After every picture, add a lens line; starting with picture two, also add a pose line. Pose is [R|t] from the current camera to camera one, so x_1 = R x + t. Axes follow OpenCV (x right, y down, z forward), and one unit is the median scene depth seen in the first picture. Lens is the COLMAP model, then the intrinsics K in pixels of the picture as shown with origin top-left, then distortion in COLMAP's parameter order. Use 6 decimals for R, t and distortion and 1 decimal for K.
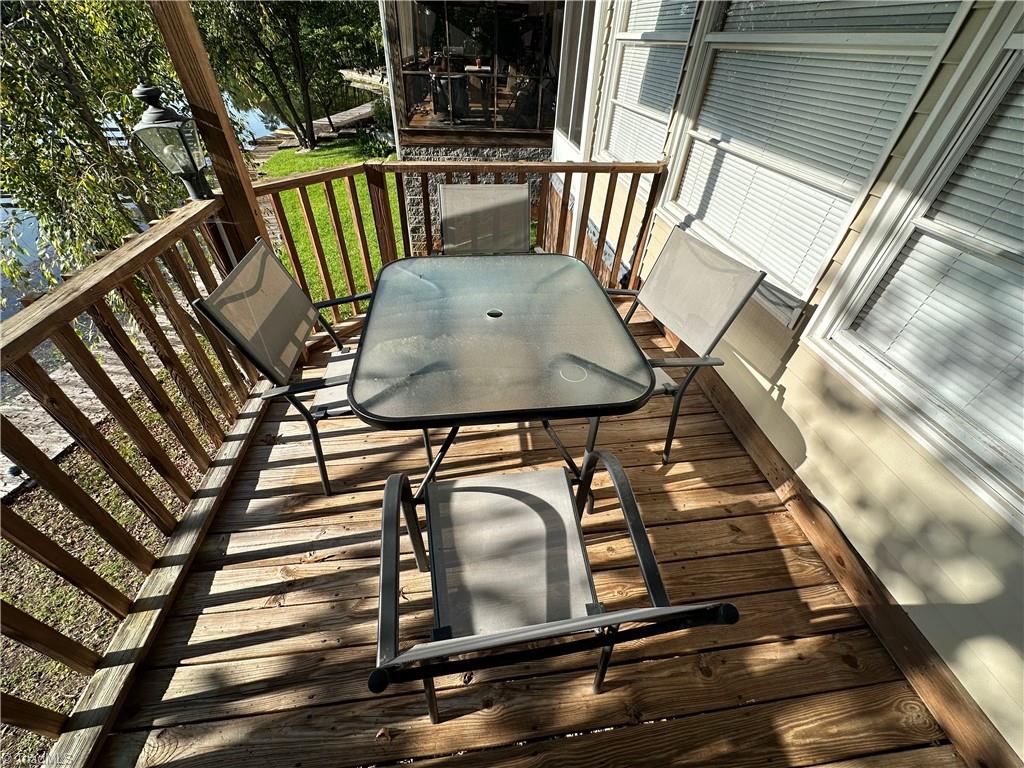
lens RADIAL K [[409.2, 0, 514.0], [0, 409.2, 381.8], [0, 0, 1]] dist [-0.001119, 0.000025]
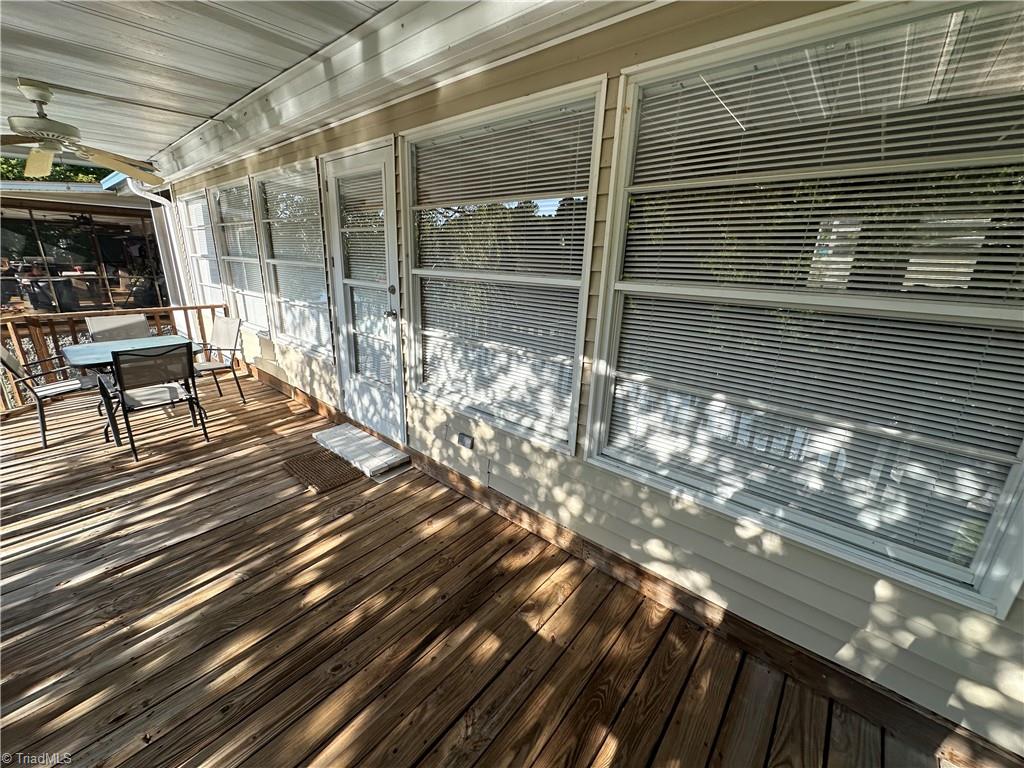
lens RADIAL K [[409.2, 0, 514.0], [0, 409.2, 381.8], [0, 0, 1]] dist [-0.001119, 0.000025]
pose [[0.737887, -0.212887, 0.640470, 0.027524], [0.434013, 0.876395, -0.208720, 1.369299], [-0.516871, 0.431984, 0.739076, -1.758548]]
